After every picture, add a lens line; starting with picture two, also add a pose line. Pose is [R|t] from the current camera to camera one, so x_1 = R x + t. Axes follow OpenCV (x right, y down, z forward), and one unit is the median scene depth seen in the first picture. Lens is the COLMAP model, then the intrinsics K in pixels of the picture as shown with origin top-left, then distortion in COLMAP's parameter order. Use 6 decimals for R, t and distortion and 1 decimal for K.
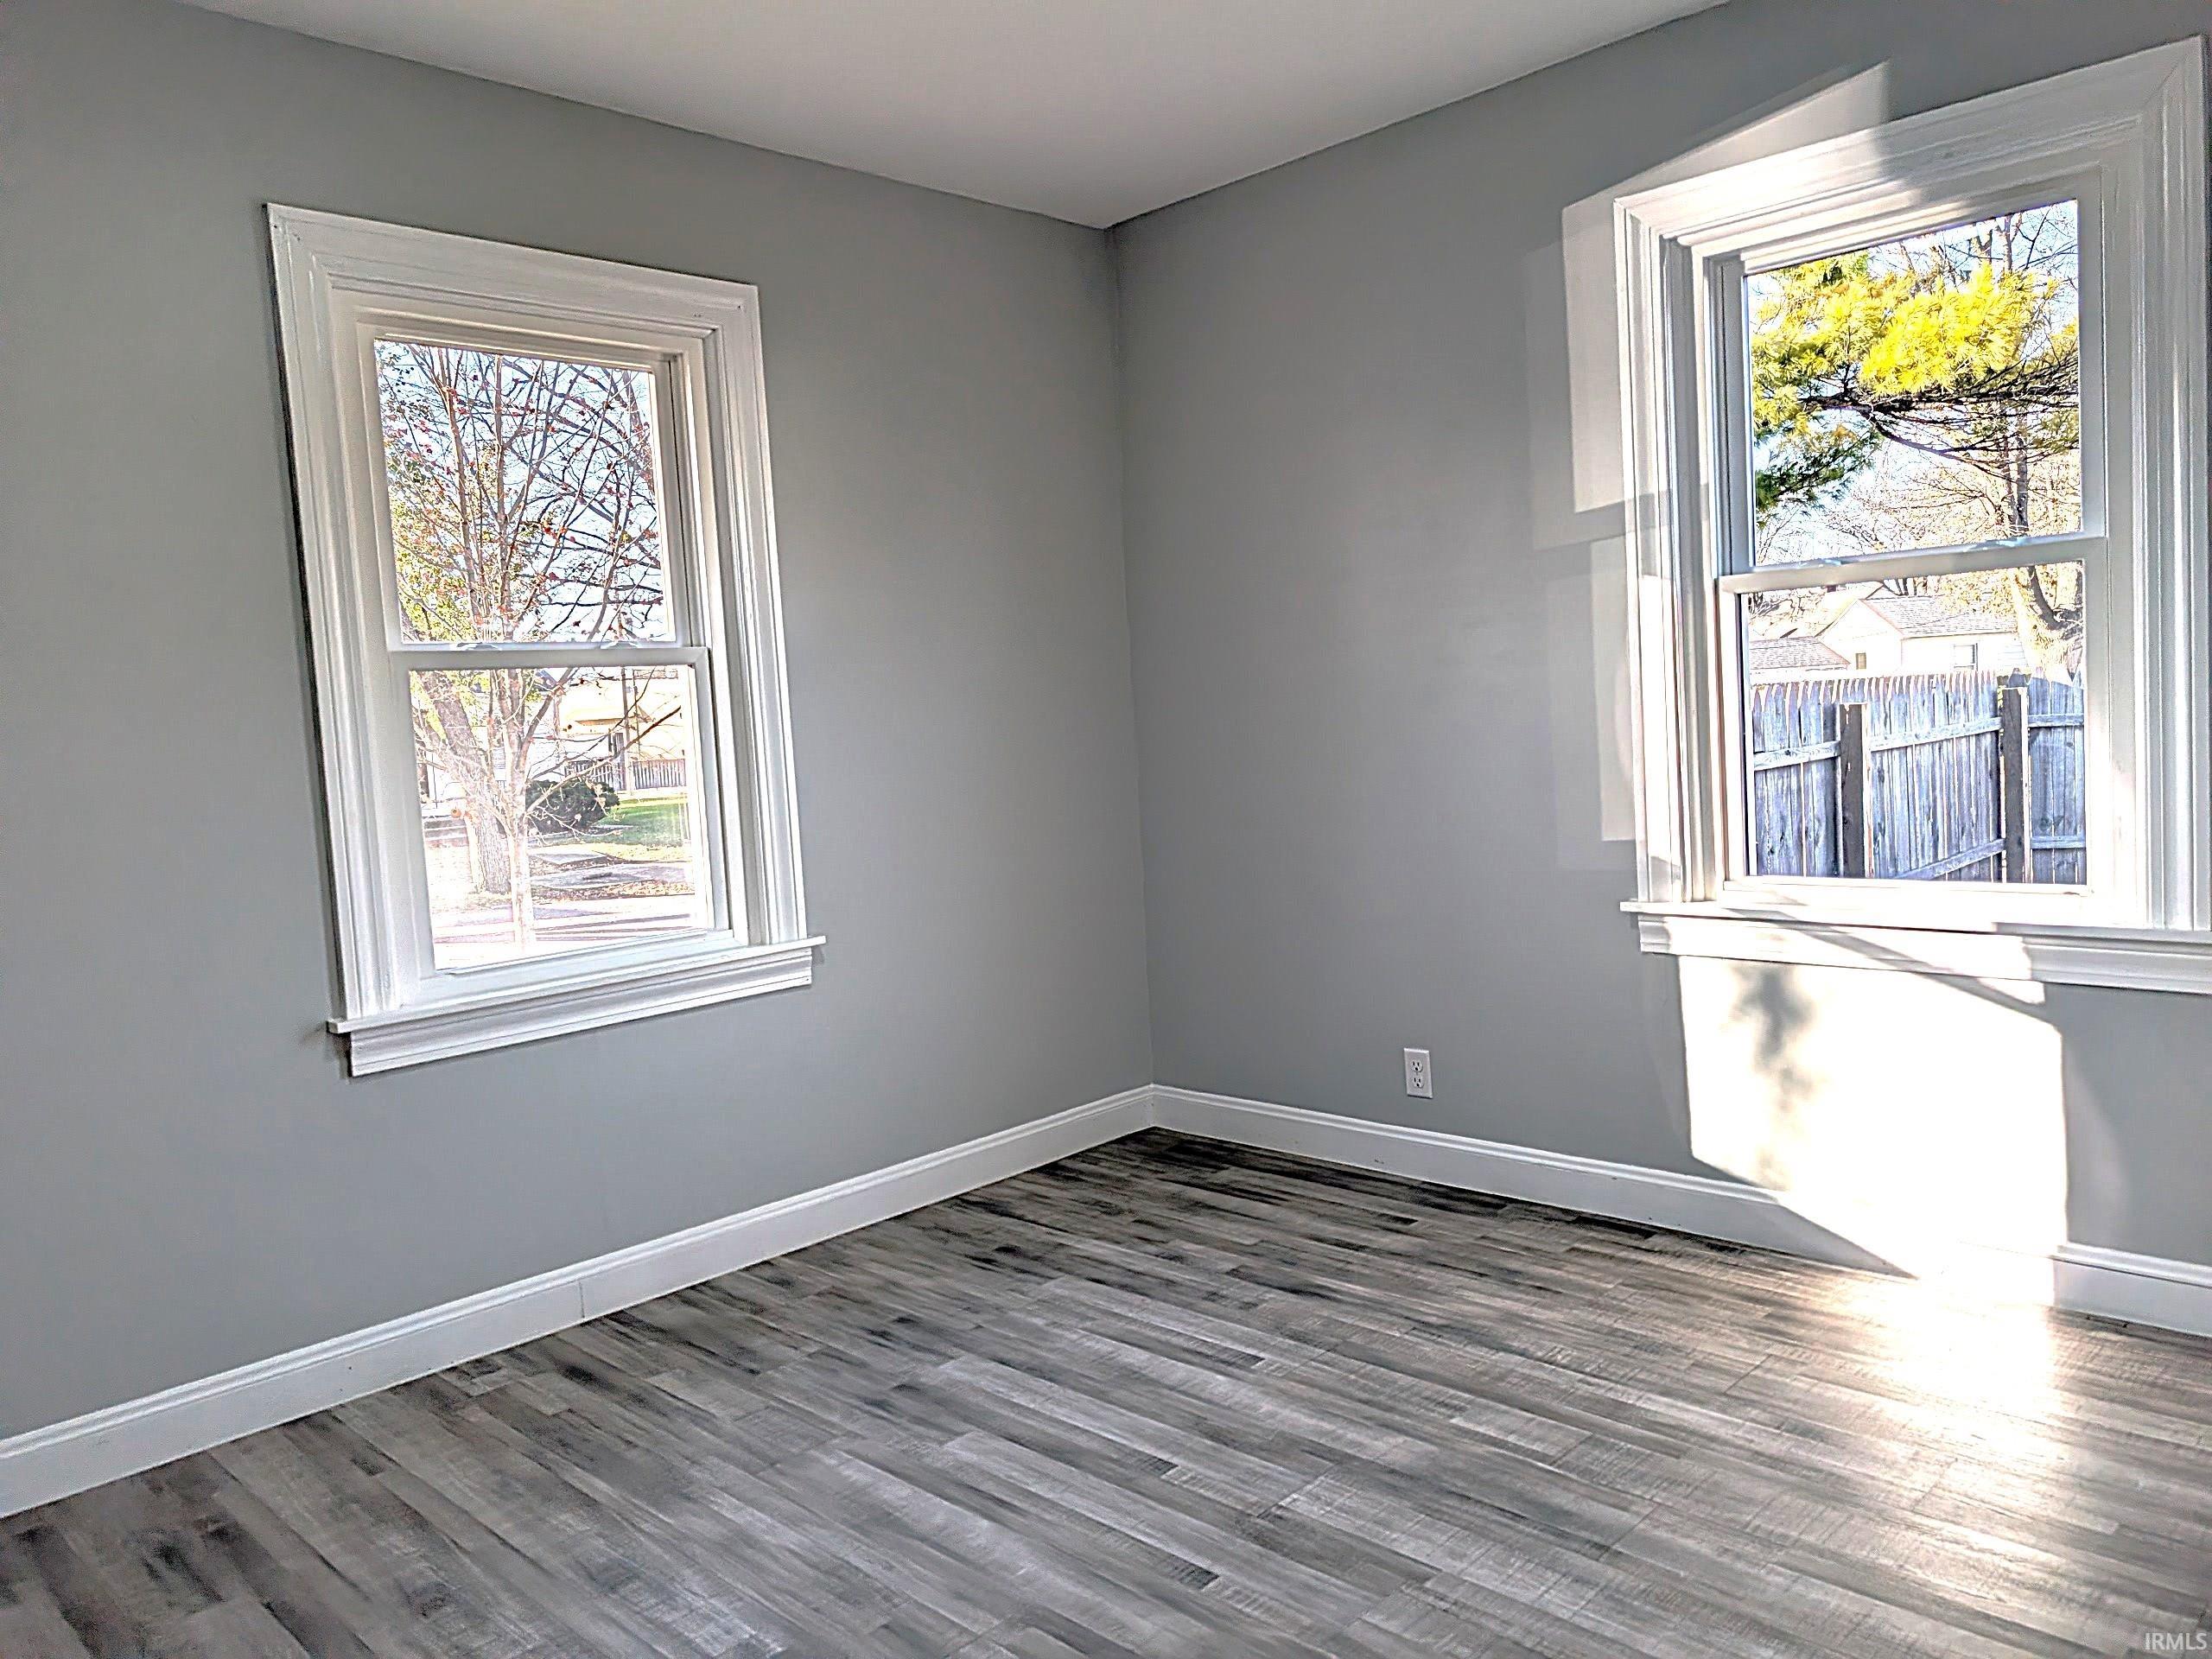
lens RADIAL K [[1601.0, 0, 1106.0], [0, 1601.0, 829.5], [0, 0, 1]] dist [0.032030, -0.008547]
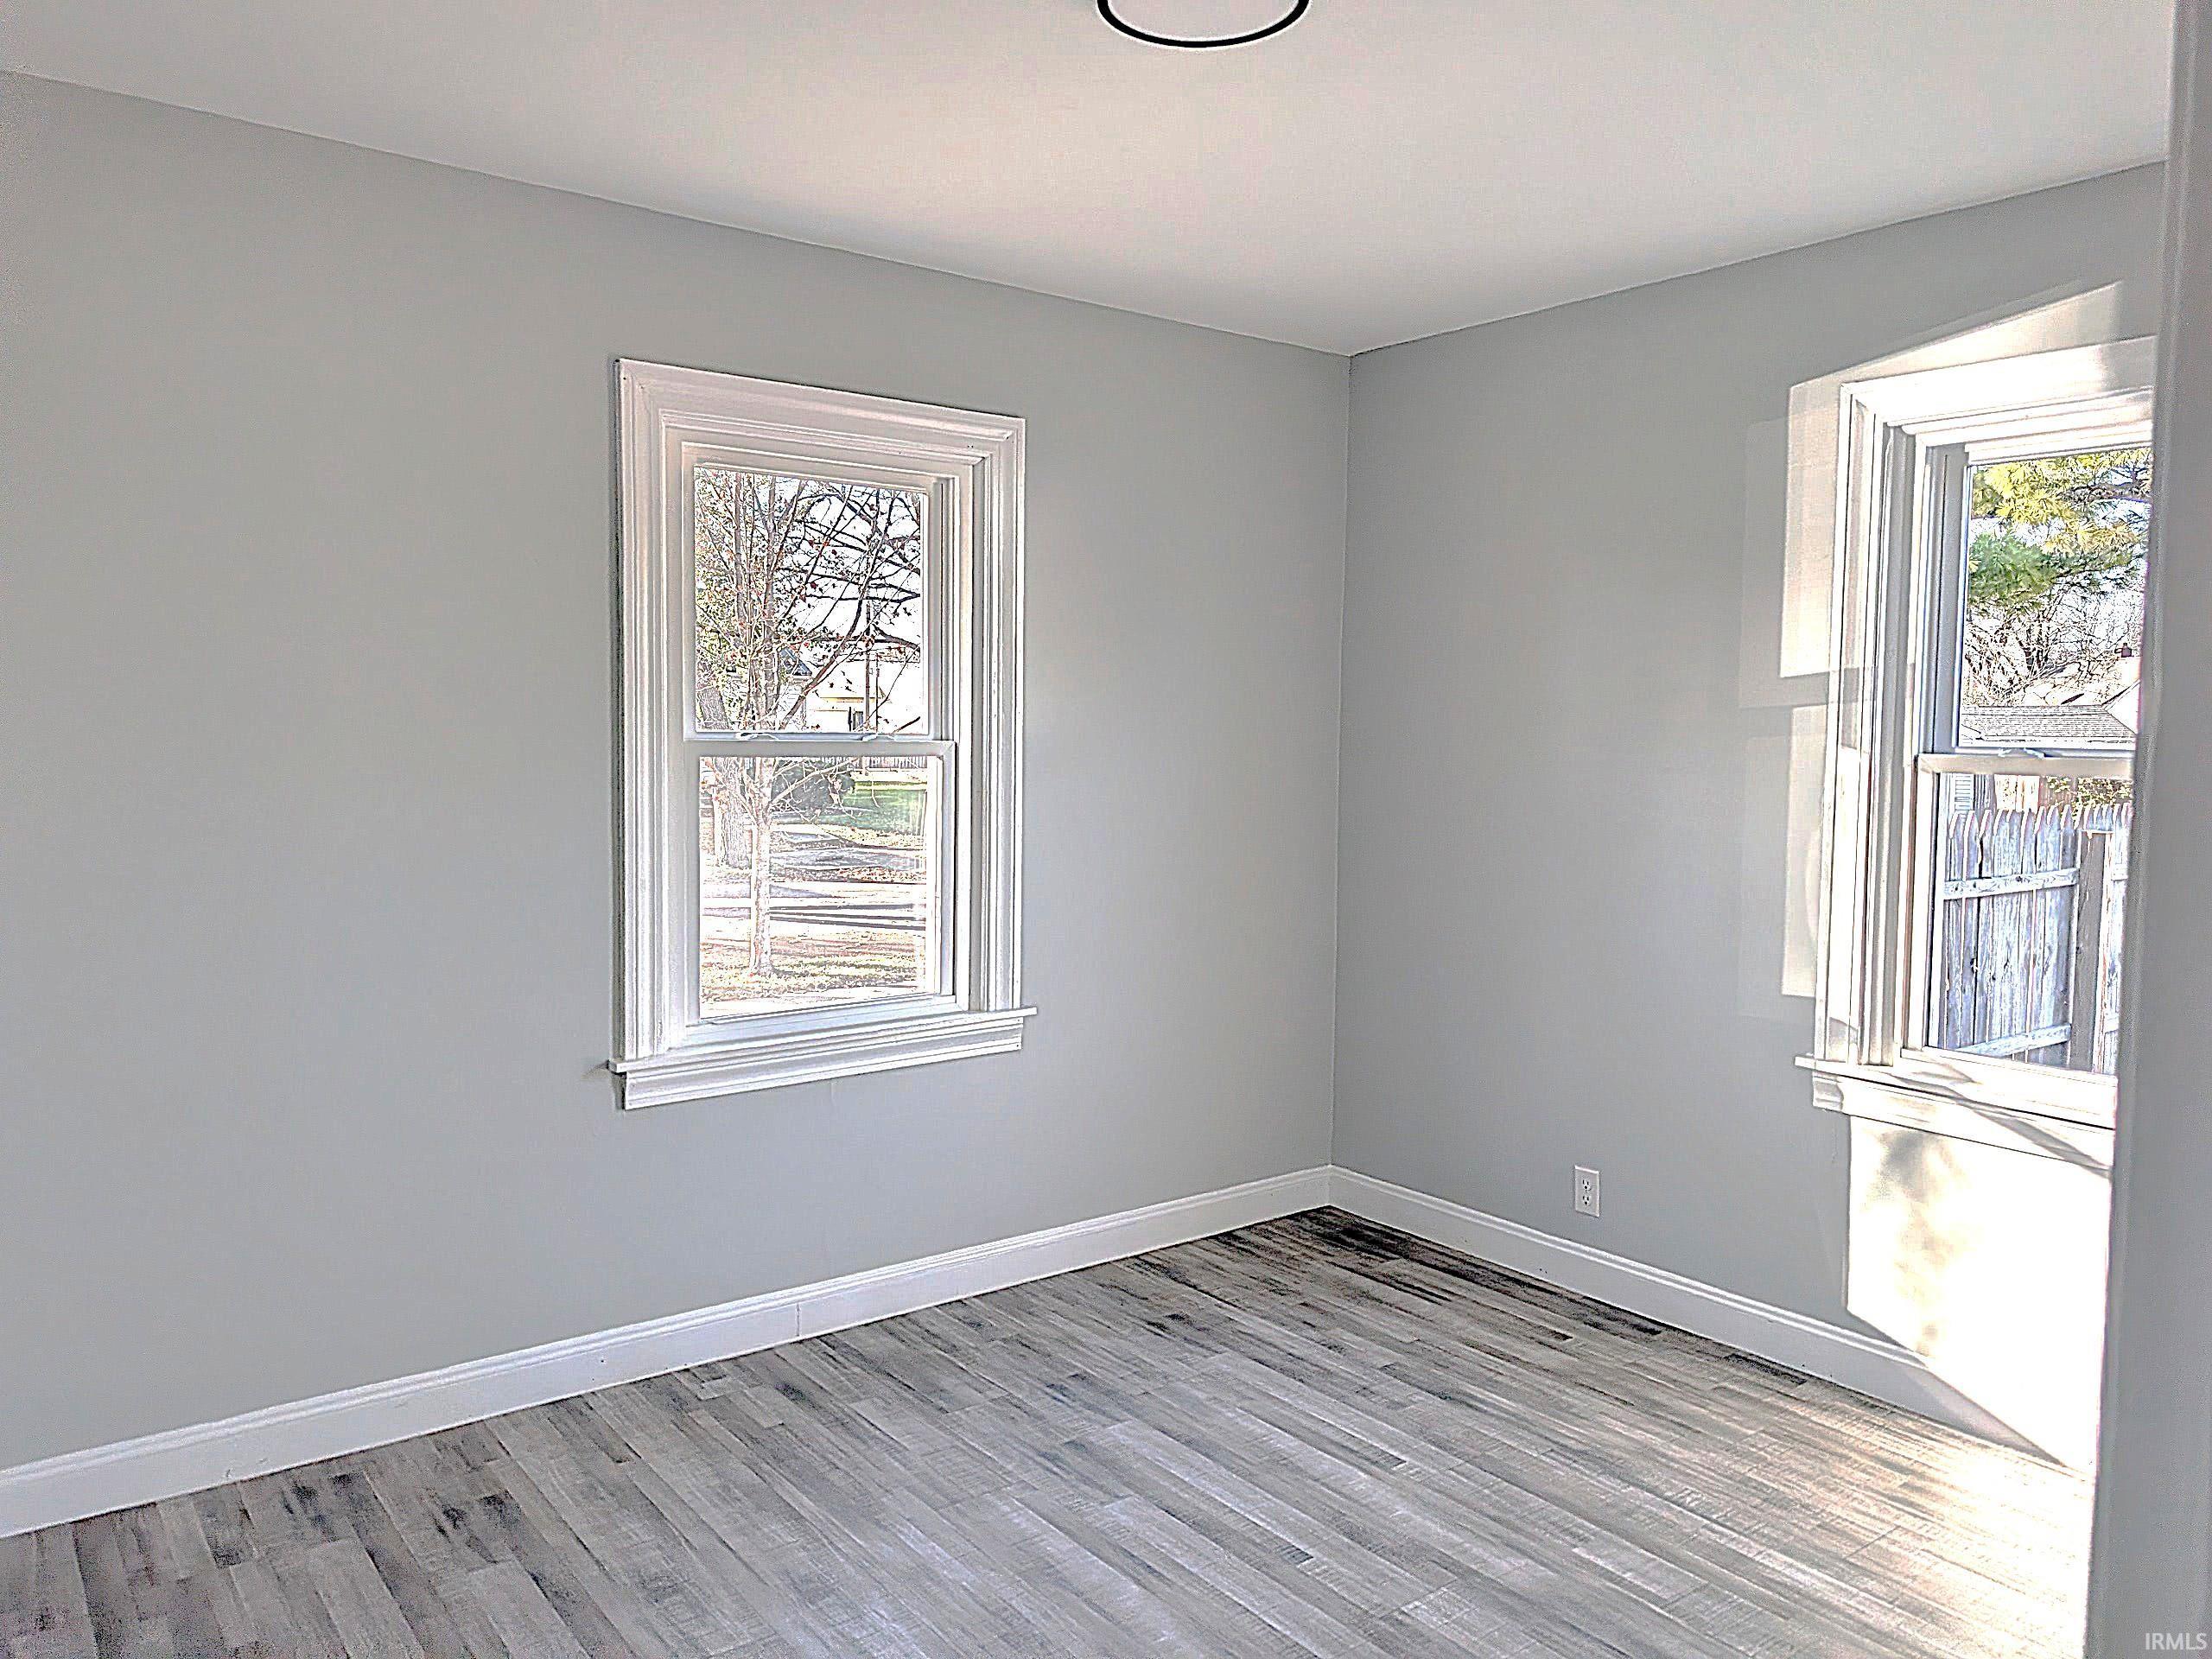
lens RADIAL K [[1587.8, 0, 1120.8], [0, 1587.8, 833.4], [0, 0, 1]] dist [0.049339, -0.028809]
pose [[0.988738, 0.080237, -0.126332, 0.011014], [-0.080965, 0.996717, -0.000633, -0.070875], [0.125867, 0.010854, 0.991988, -0.088749]]
